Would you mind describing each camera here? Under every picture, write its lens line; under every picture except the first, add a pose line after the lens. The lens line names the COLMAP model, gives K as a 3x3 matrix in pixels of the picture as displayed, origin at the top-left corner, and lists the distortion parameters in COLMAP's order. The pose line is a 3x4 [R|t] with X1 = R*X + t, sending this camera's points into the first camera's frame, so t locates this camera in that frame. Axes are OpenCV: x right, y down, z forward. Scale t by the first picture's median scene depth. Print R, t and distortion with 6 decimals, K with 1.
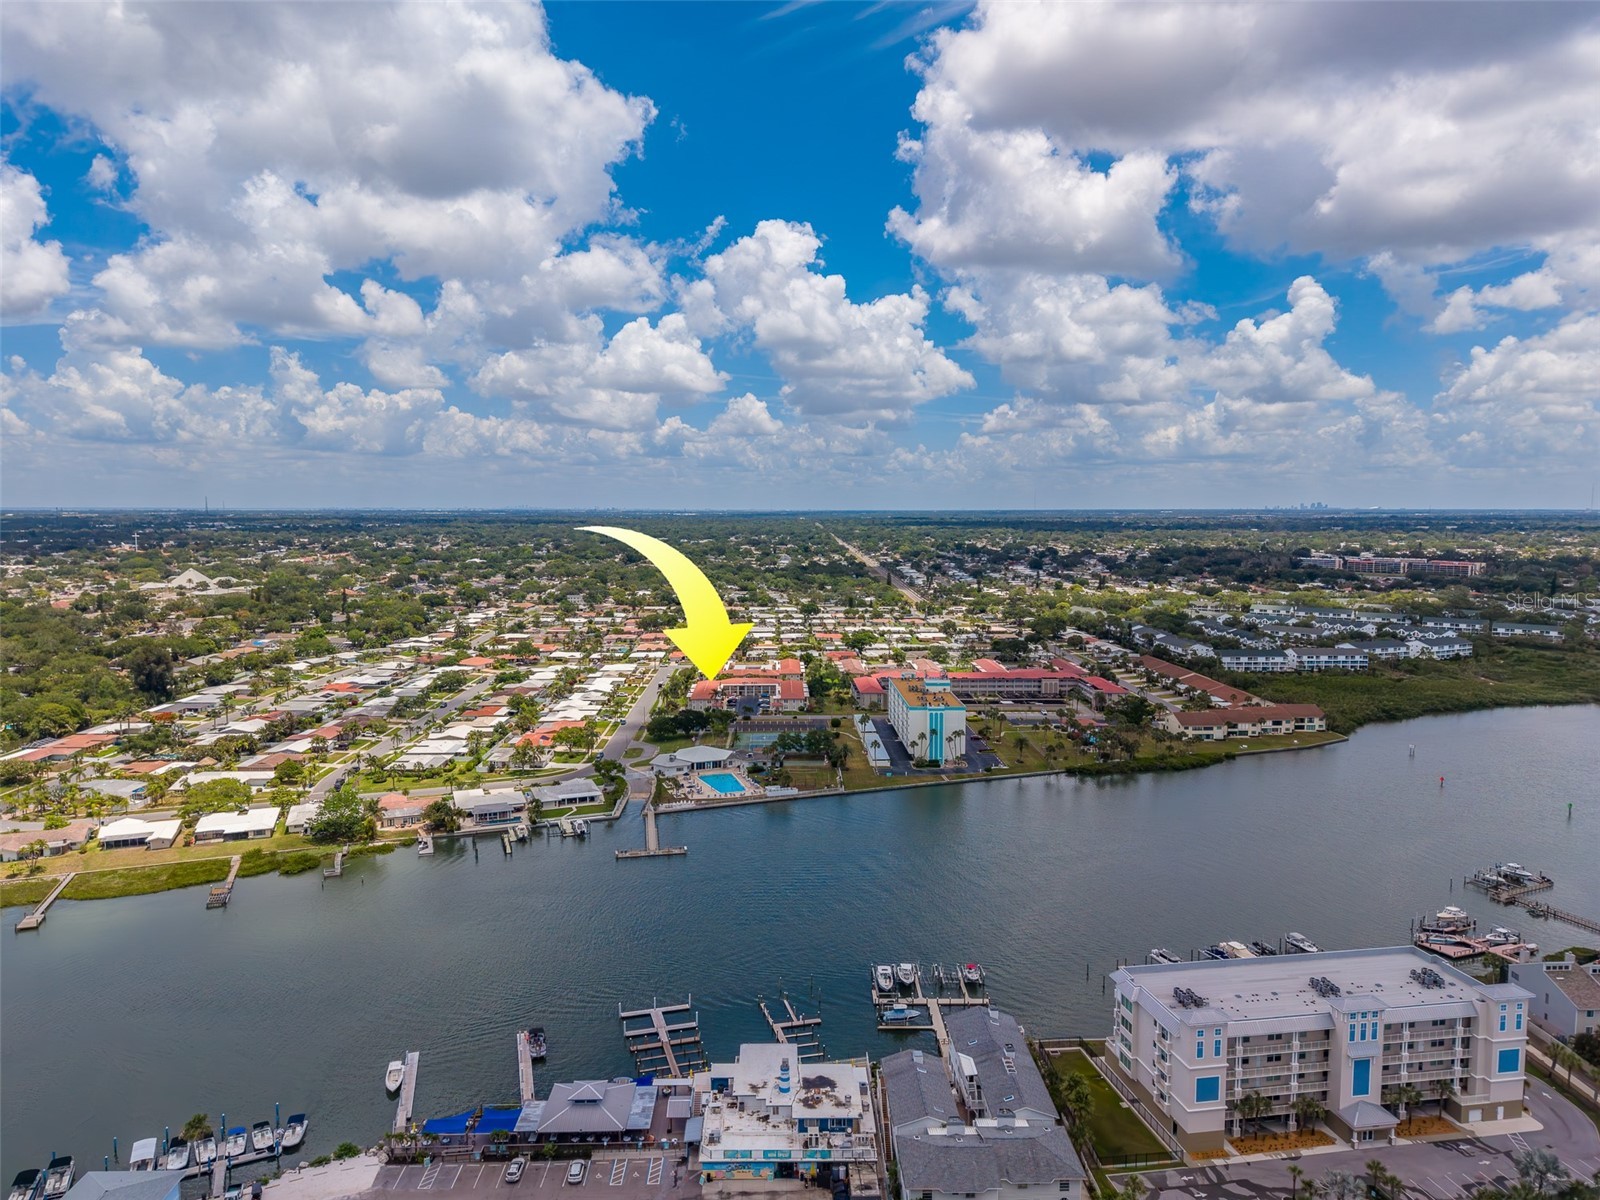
lens RADIAL K [[1050.6, 0, 797.8], [0, 1050.6, 599.7], [0, 0, 1]] dist [0.042418, 0.000066]
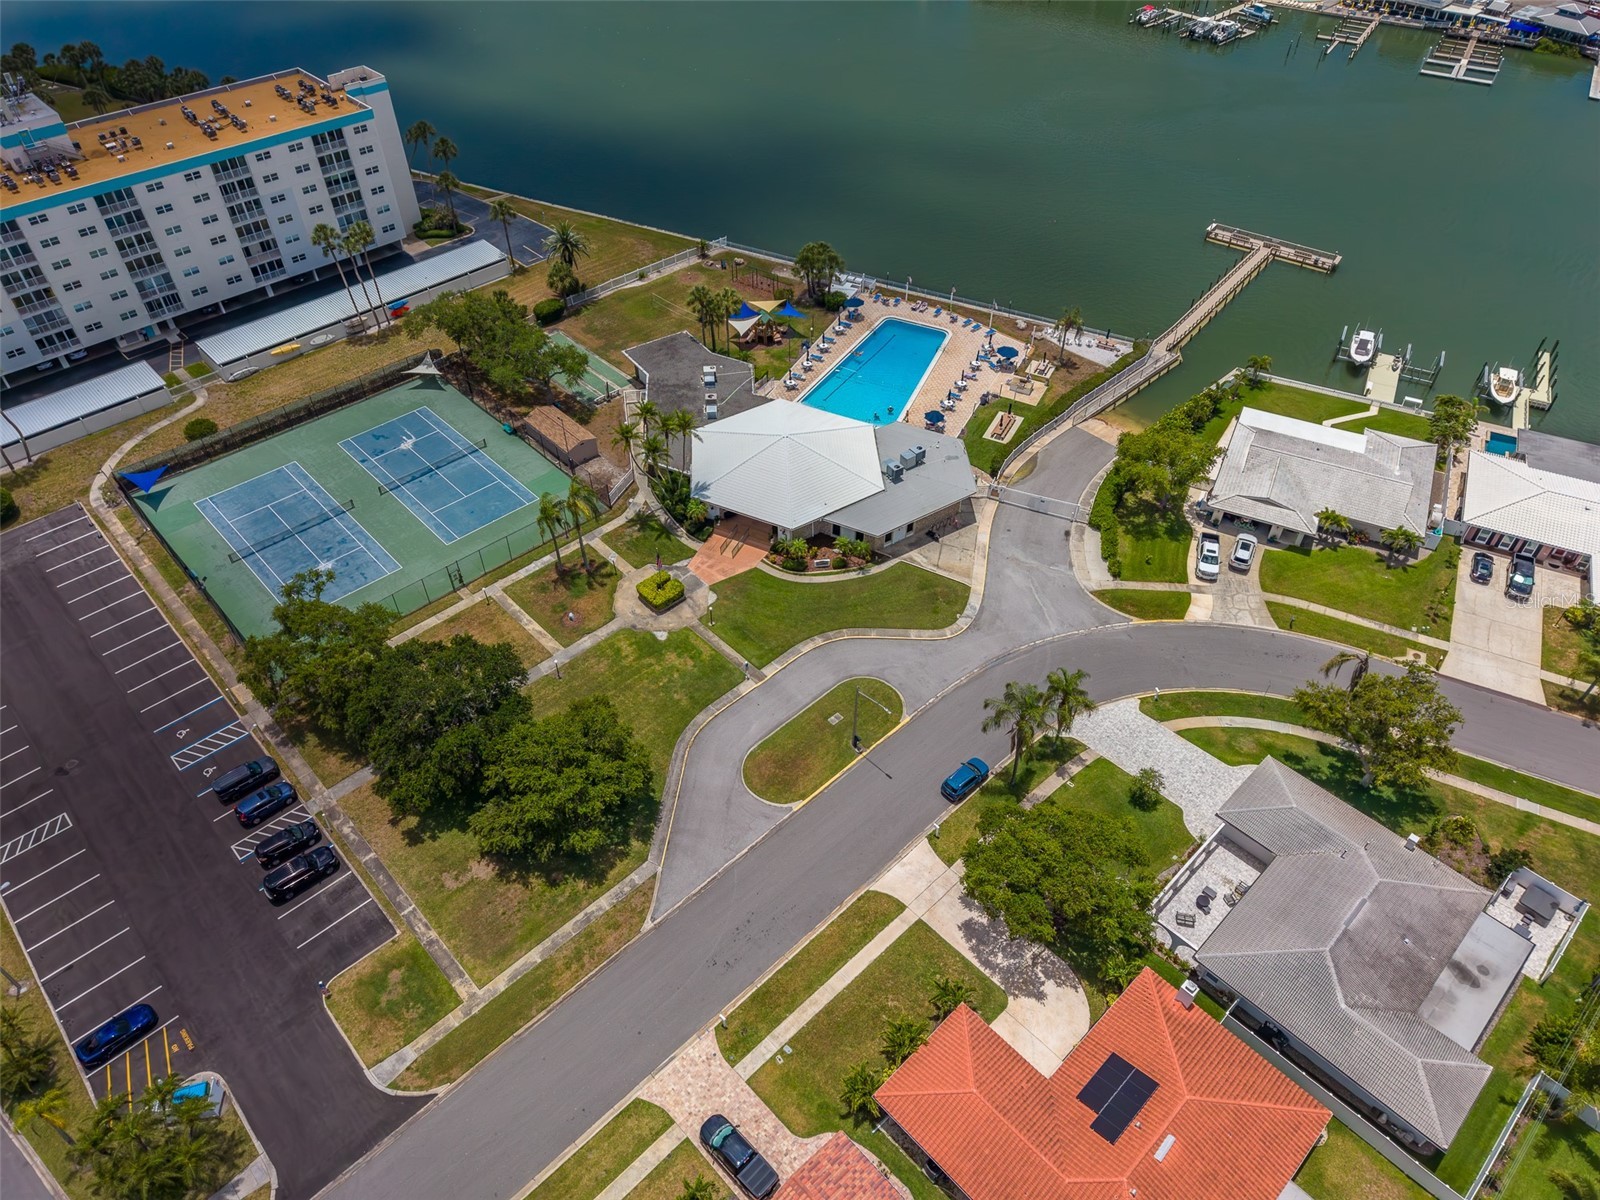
lens RADIAL K [[1066.0, 0, 799.7], [0, 1066.0, 598.0], [0, 0, 1]] dist [0.046513, -0.027118]
pose [[-0.678212, -0.514260, 0.524943, -0.160778], [0.061154, 0.672364, 0.737690, -0.029040], [-0.732318, 0.532413, -0.424556, 0.675959]]
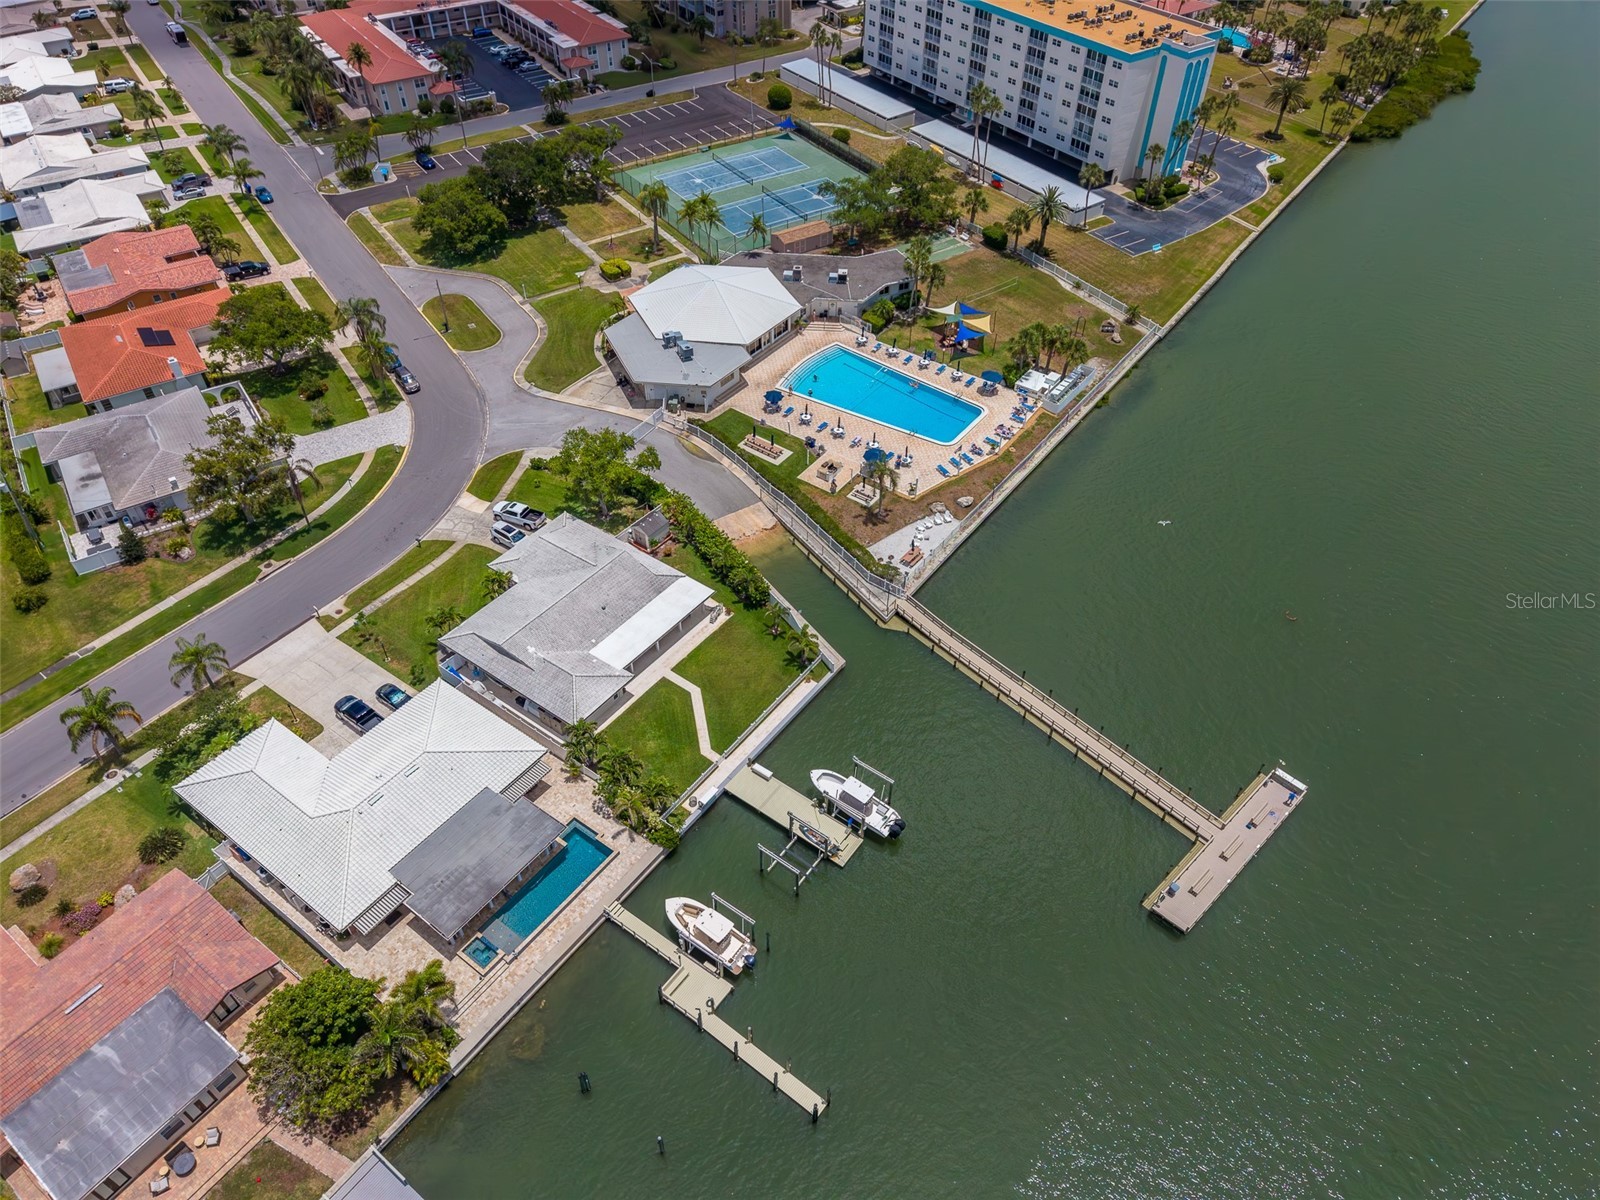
lens RADIAL K [[1066.4, 0, 799.6], [0, 1066.4, 603.1], [0, 0, 1]] dist [0.027122, -0.001868]
pose [[0.838446, -0.375451, 0.395026, -0.148815], [0.045177, 0.770225, 0.636170, -0.004445], [-0.543110, -0.515548, 0.662754, 0.402759]]
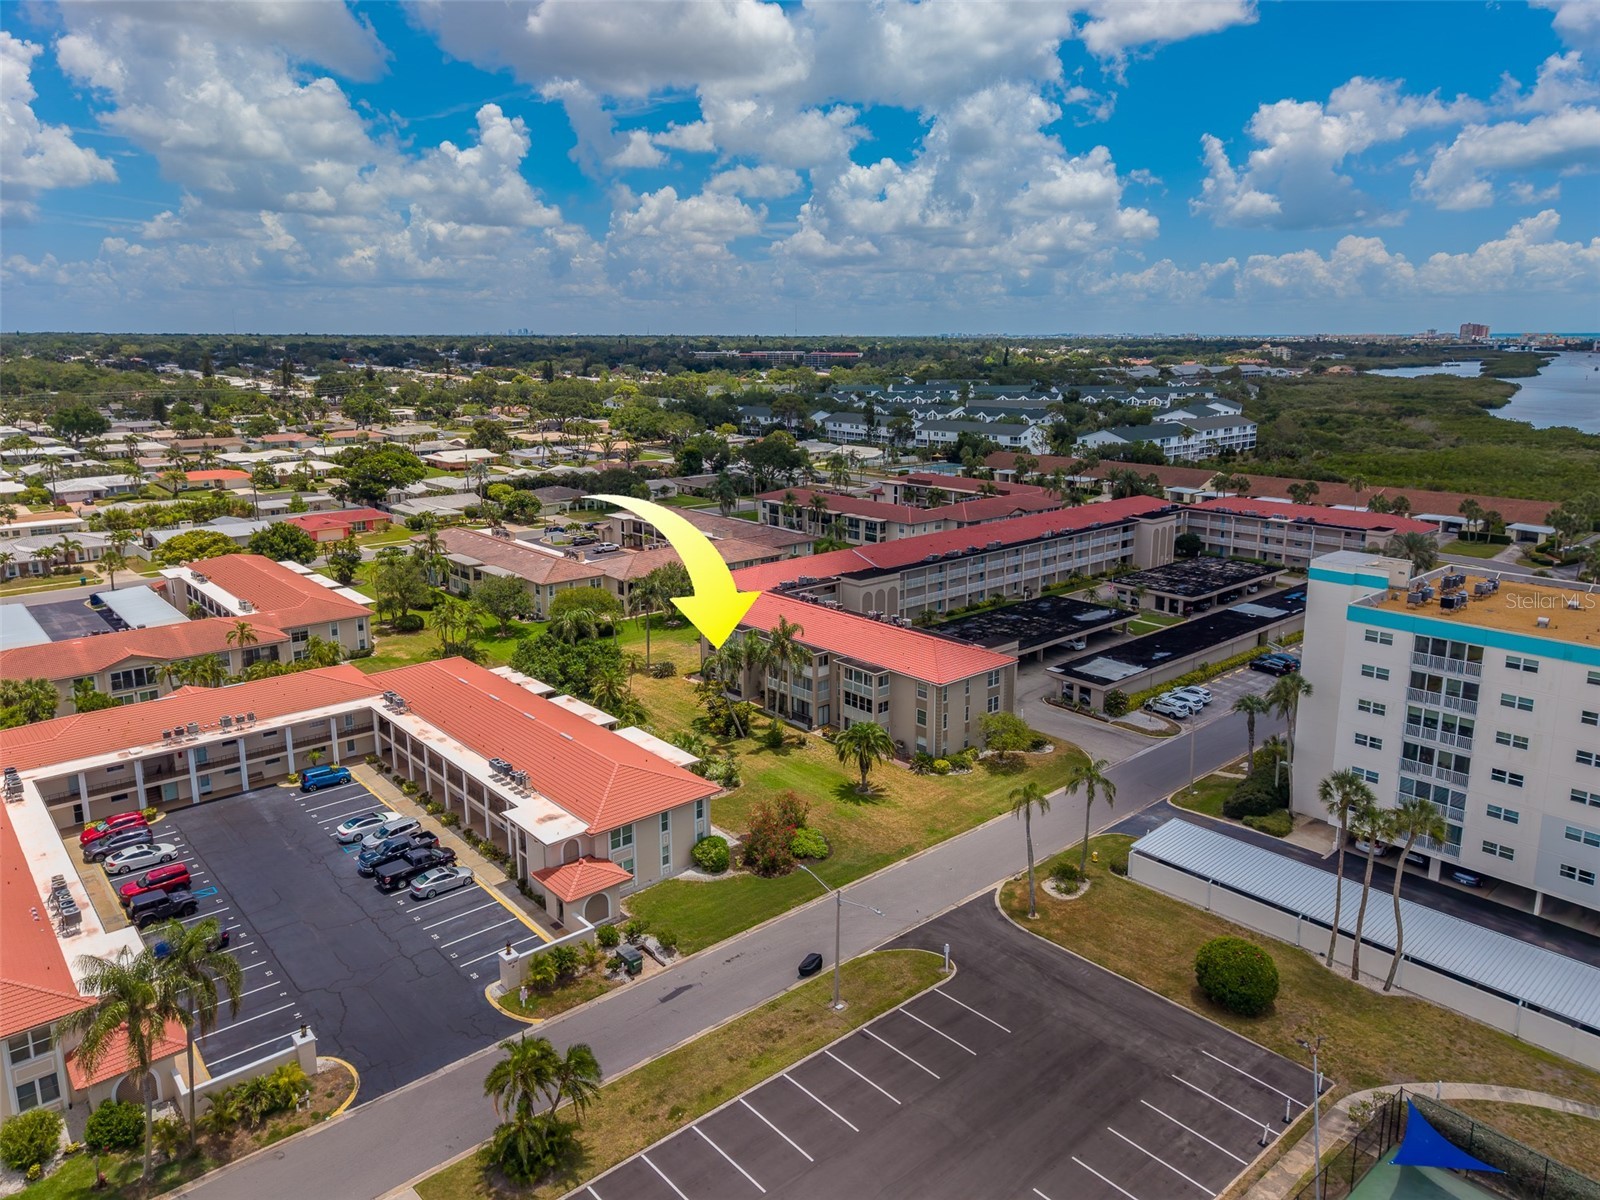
lens RADIAL K [[1070.6, 0, 796.0], [0, 1070.6, 595.9], [0, 0, 1]] dist [0.037803, -0.015551]
pose [[0.767142, -0.155074, 0.622451, -0.063819], [0.059976, 0.983429, 0.171088, 0.025890], [-0.638667, -0.093917, 0.763730, 0.641892]]
